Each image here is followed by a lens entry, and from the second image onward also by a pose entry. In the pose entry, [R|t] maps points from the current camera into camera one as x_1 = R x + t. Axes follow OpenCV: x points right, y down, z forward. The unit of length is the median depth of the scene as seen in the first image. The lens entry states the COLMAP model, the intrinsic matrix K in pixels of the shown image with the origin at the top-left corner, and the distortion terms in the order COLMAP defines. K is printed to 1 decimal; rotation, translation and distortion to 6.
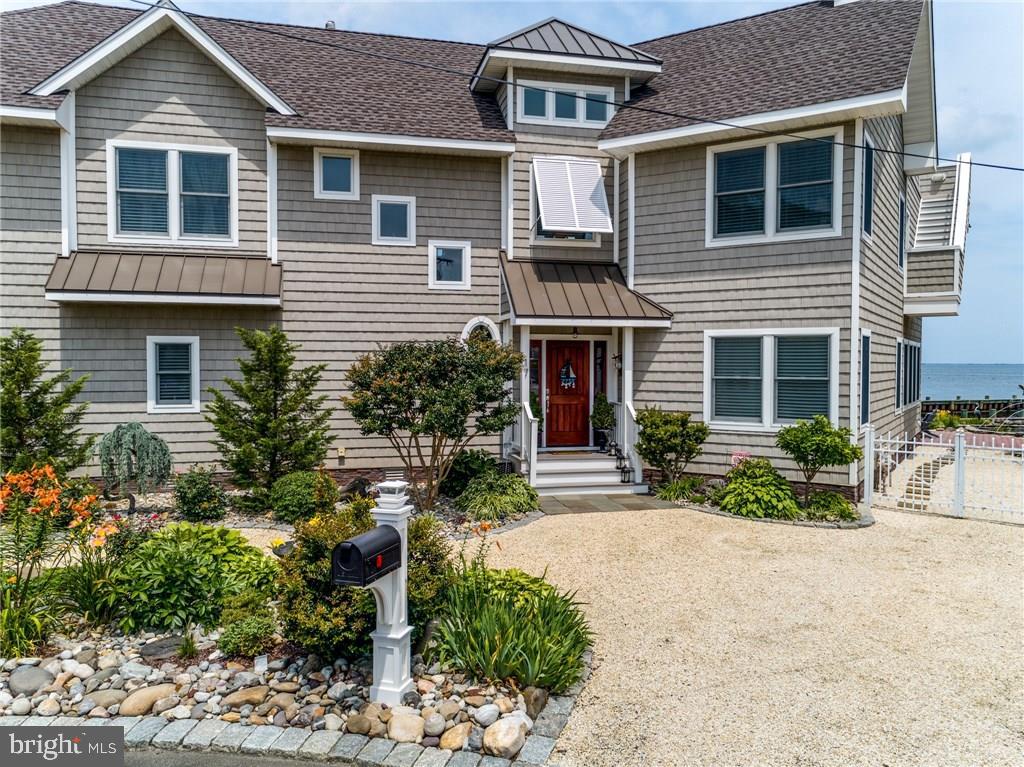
lens RADIAL K [[767.3, 0, 512.0], [0, 767.3, 383.5], [0, 0, 1]] dist [0.017205, 0.006650]
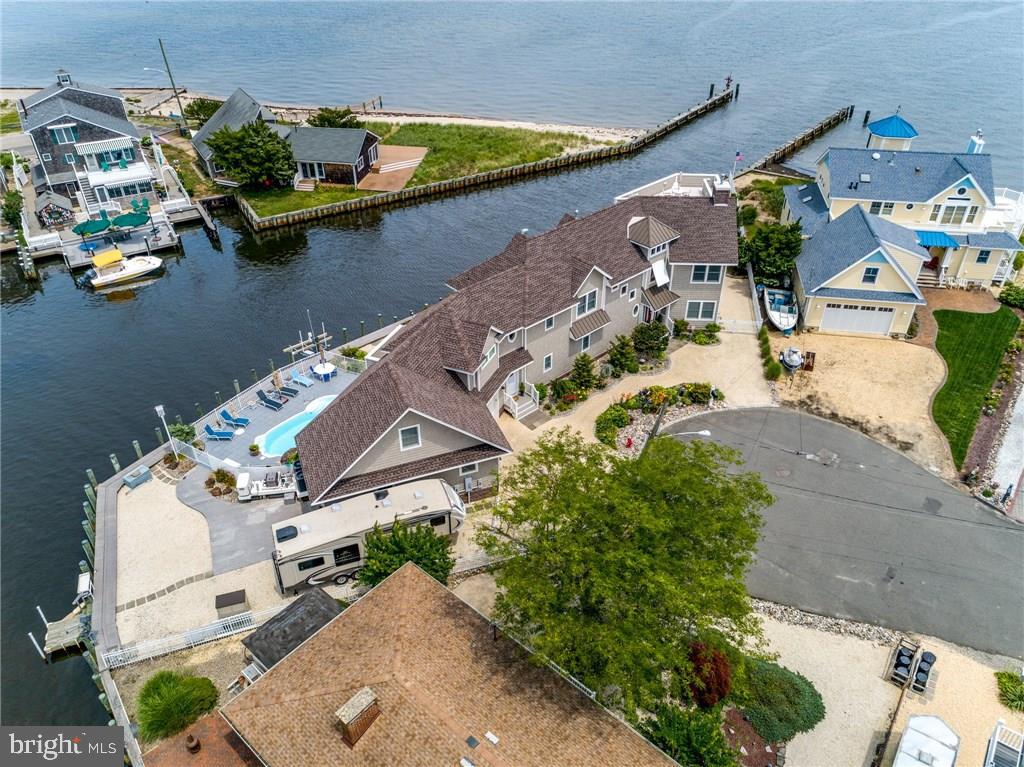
lens RADIAL K [[767.3, 0, 512.0], [0, 767.3, 383.5], [0, 0, 1]] dist [0.017205, 0.006650]
pose [[0.872526, -0.287718, 0.394863, -2.429295], [0.019361, 0.827932, 0.560494, -2.105631], [-0.488184, -0.481400, 0.727963, -1.863022]]
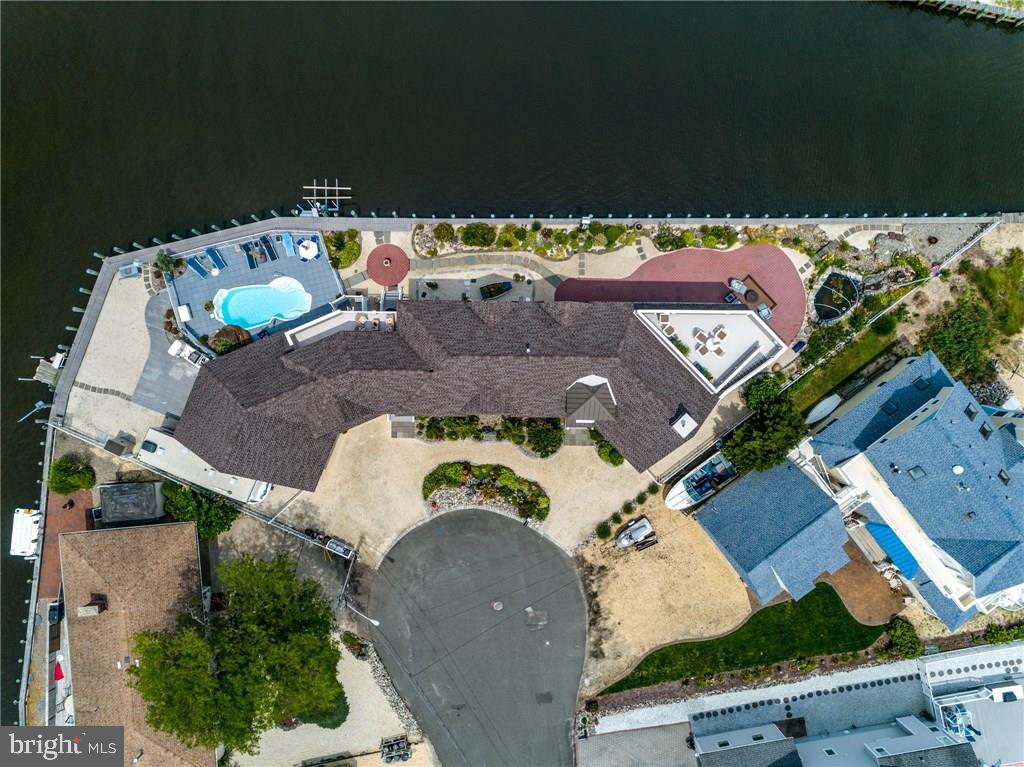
lens RADIAL K [[767.3, 0, 512.0], [0, 767.3, 383.5], [0, 0, 1]] dist [0.017205, 0.006650]
pose [[0.971252, 0.238034, 0.003122, -0.357034], [-0.009671, 0.026353, 0.999606, -4.342741], [0.237858, -0.970899, 0.027898, 1.020928]]
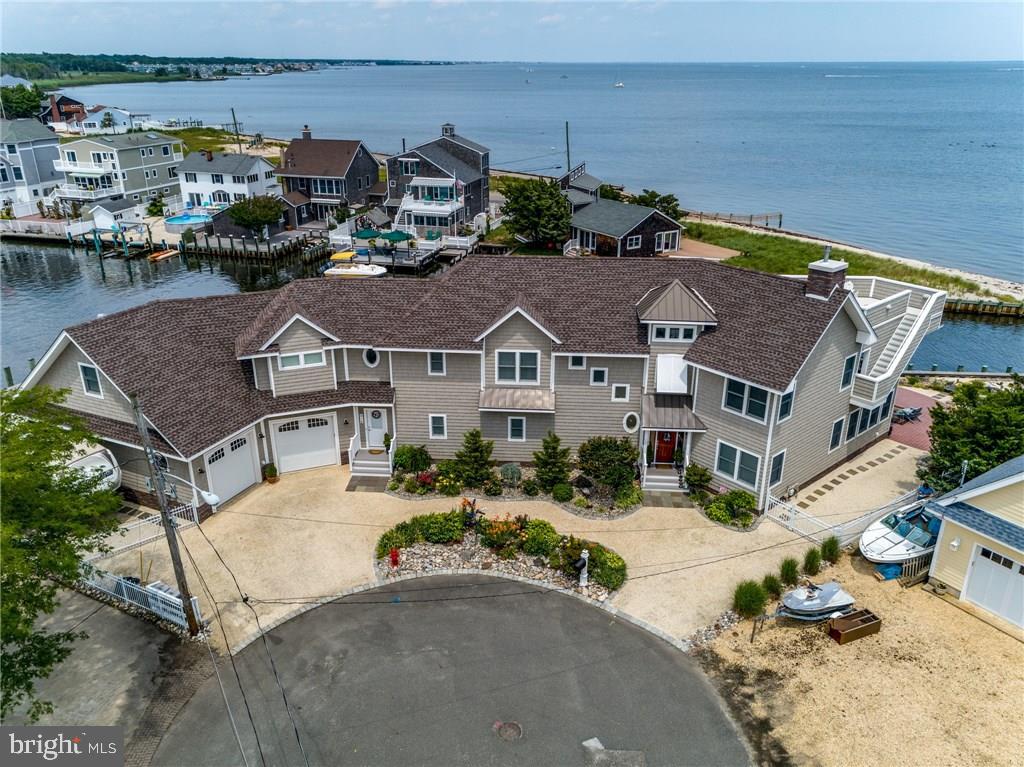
lens RADIAL K [[767.3, 0, 512.0], [0, 767.3, 383.5], [0, 0, 1]] dist [0.017205, 0.006650]
pose [[0.956902, 0.113851, -0.267164, 0.257613], [-0.009531, 0.931768, 0.362930, -1.148021], [0.290255, -0.344742, 0.892695, -1.387340]]
